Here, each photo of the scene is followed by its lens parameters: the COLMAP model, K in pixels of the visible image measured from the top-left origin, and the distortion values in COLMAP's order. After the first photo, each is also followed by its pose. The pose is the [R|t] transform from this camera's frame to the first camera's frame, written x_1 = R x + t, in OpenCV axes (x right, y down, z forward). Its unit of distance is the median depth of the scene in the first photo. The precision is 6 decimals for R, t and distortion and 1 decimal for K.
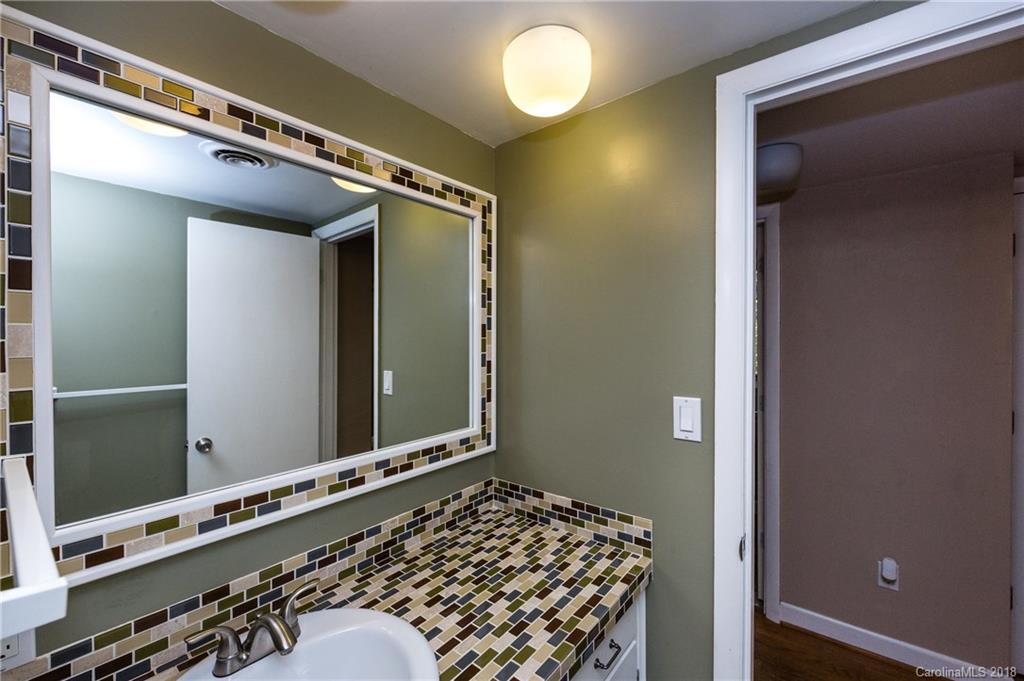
lens RADIAL K [[409.8, 0, 512.2], [0, 409.8, 340.9], [0, 0, 1]] dist [-0.003226, -0.000327]
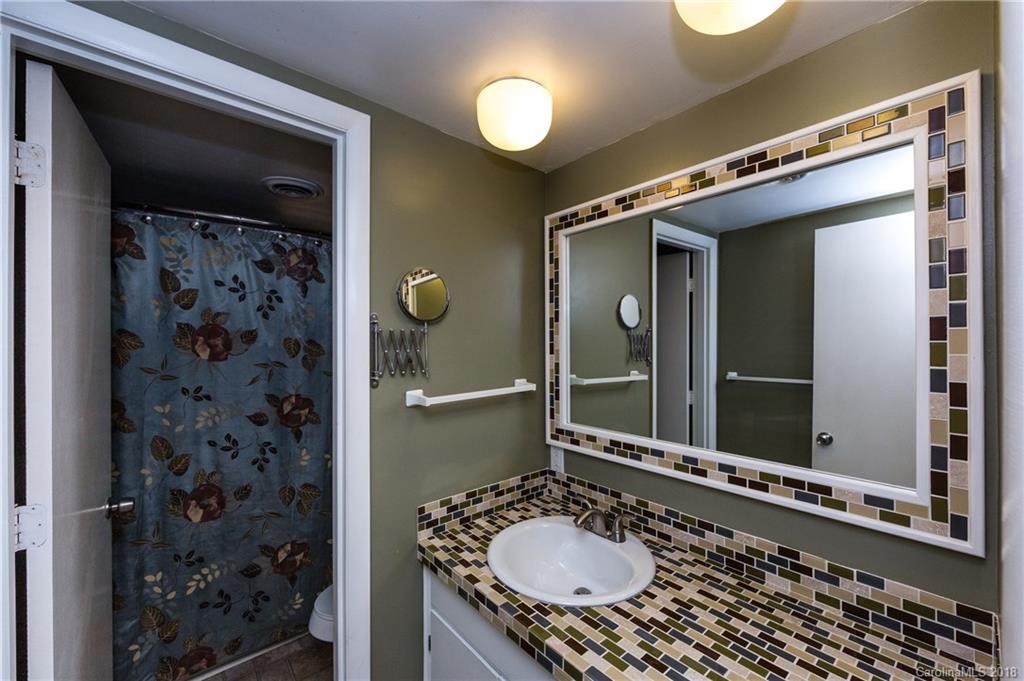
lens RADIAL K [[409.8, 0, 513.0], [0, 409.8, 339.6], [0, 0, 1]] dist [-0.003226, -0.000327]
pose [[-0.181565, 0.000901, -0.983379, 0.759559], [-0.001348, 0.999998, 0.001165, -0.011971], [0.983378, 0.001537, -0.181564, 0.673674]]
